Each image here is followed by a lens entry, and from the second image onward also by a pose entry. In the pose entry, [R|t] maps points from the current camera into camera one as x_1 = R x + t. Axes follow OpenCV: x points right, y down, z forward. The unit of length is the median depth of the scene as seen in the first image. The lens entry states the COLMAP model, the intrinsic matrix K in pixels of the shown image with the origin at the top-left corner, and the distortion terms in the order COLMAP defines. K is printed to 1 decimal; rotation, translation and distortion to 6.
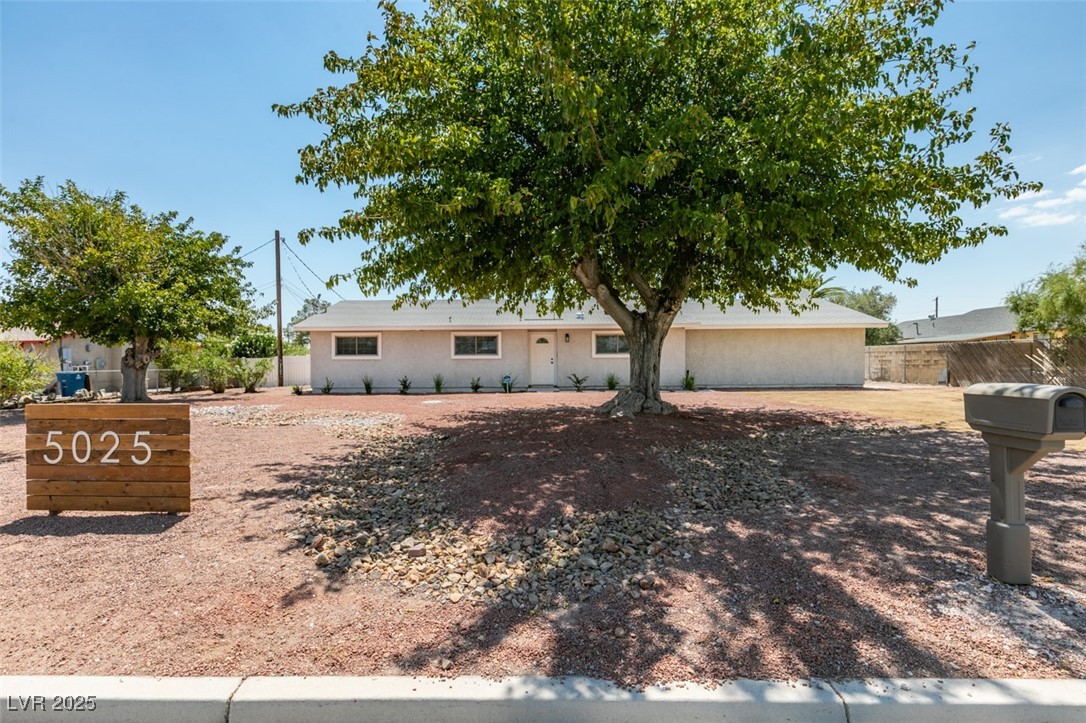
lens RADIAL K [[495.8, 0, 535.9], [0, 495.8, 363.6], [0, 0, 1]] dist [0.005102, -0.000312]
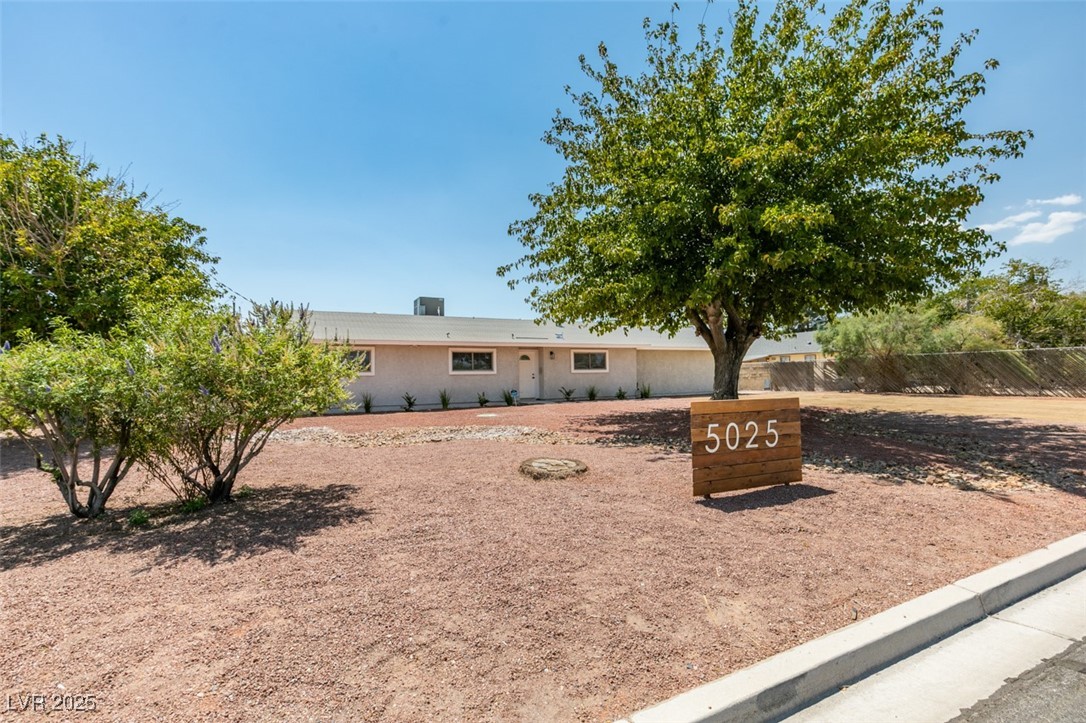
lens RADIAL K [[495.8, 0, 531.9], [0, 495.8, 360.1], [0, 0, 1]] dist [0.005102, -0.000312]
pose [[0.880804, 0.008066, 0.473412, -0.519668], [0.014758, 0.998901, -0.044478, 0.008483], [-0.473250, 0.046163, 0.879718, 0.047351]]
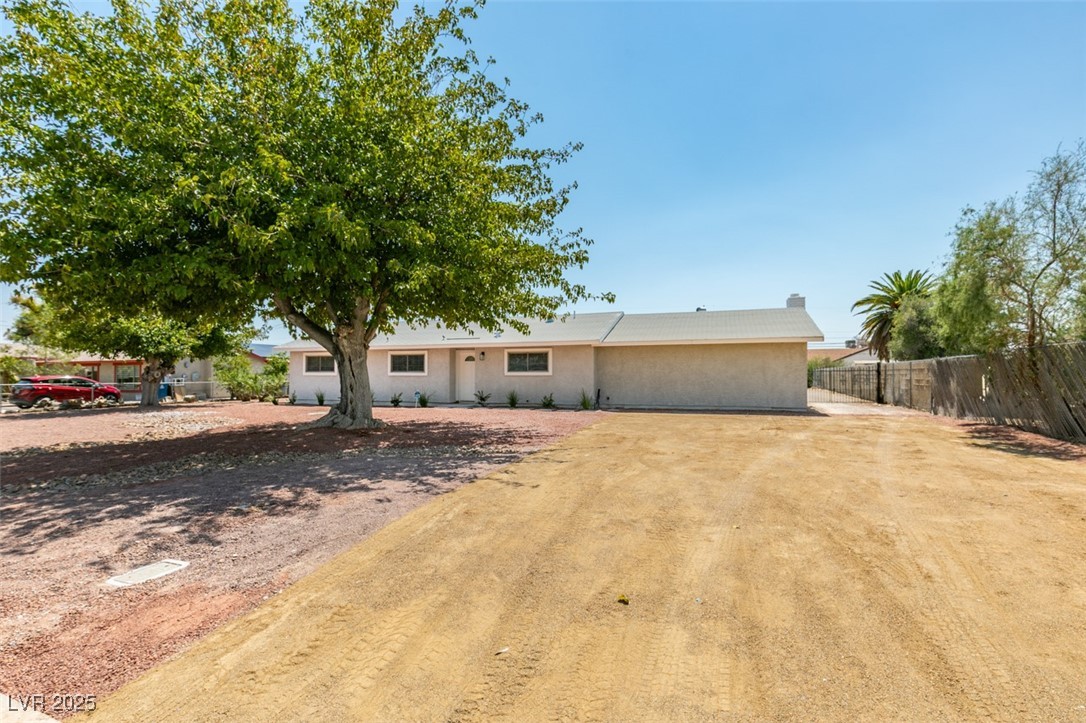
lens RADIAL K [[496.6, 0, 536.6], [0, 496.6, 363.8], [0, 0, 1]] dist [-0.002500, -0.000076]
pose [[0.954823, -0.001911, -0.297170, 0.496834], [-0.007141, 0.999543, -0.029372, -0.006022], [0.297090, 0.030167, 0.954373, 0.044277]]
